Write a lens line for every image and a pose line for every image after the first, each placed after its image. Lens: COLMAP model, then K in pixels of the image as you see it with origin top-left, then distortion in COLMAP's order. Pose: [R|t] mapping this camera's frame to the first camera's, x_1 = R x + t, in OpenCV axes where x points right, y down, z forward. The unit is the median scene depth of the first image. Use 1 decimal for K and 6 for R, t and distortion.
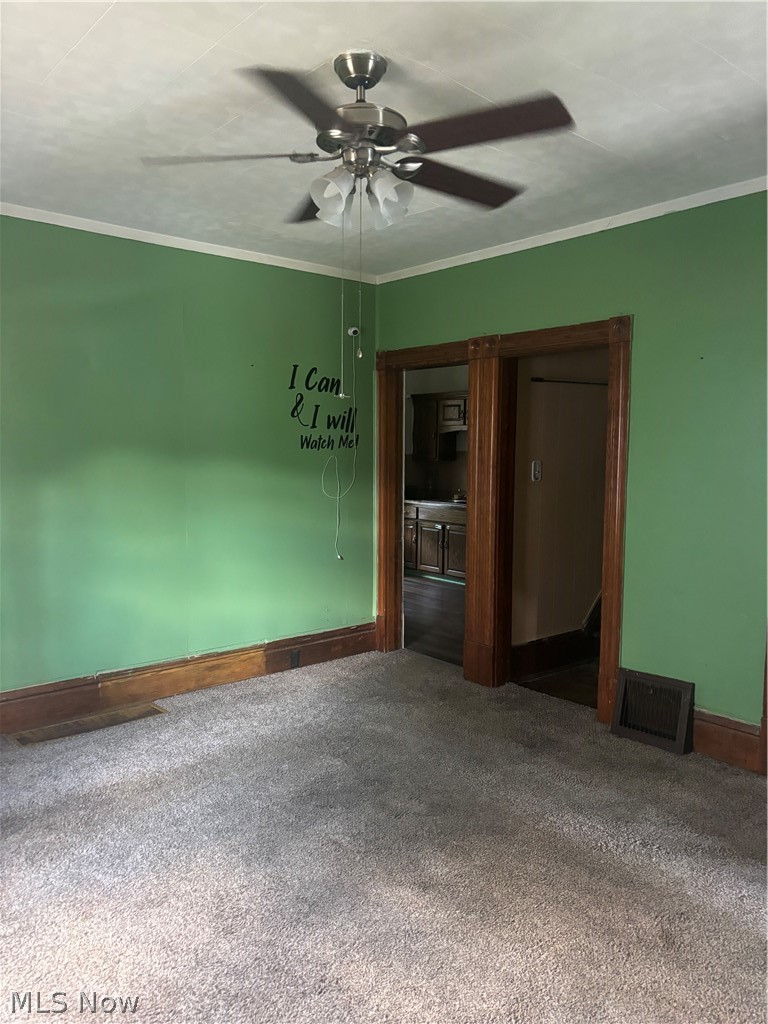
lens RADIAL K [[776.8, 0, 383.7], [0, 776.8, 512.0], [0, 0, 1]] dist [-0.002028, -0.000438]
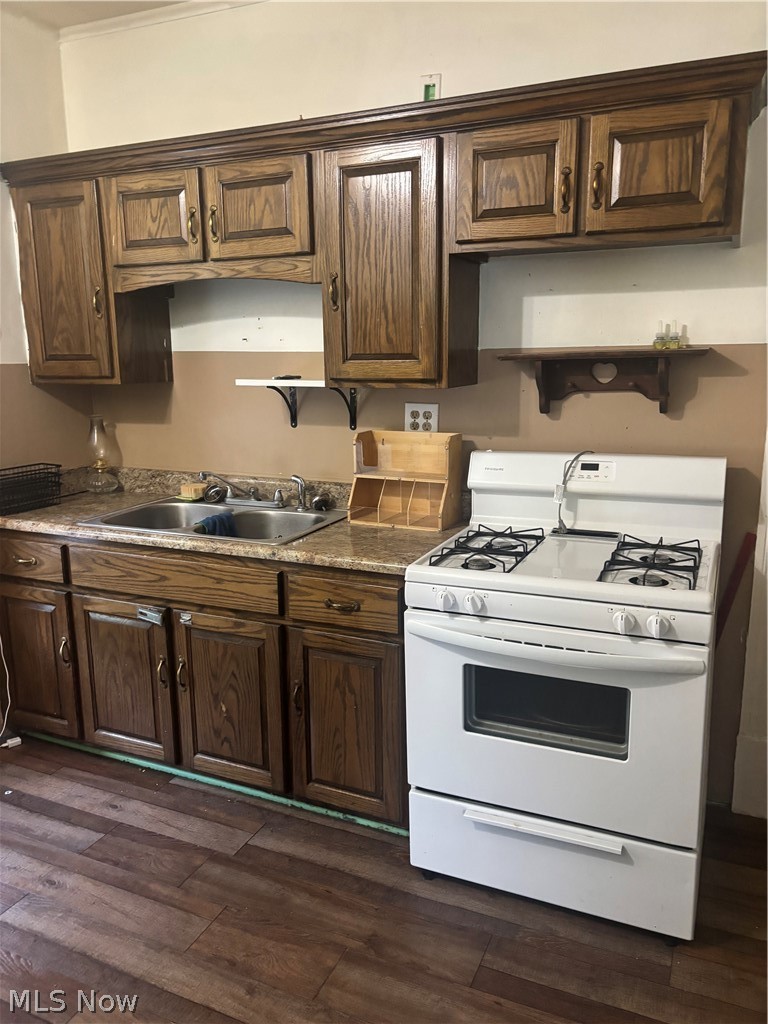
lens RADIAL K [[776.8, 0, 383.9], [0, 776.8, 511.6], [0, 0, 1]] dist [-0.002028, -0.000438]
pose [[0.907465, -0.104489, 0.406927, 0.035719], [0.049810, 0.988505, 0.142746, -0.056652], [-0.417165, -0.109268, 0.902238, 0.698855]]
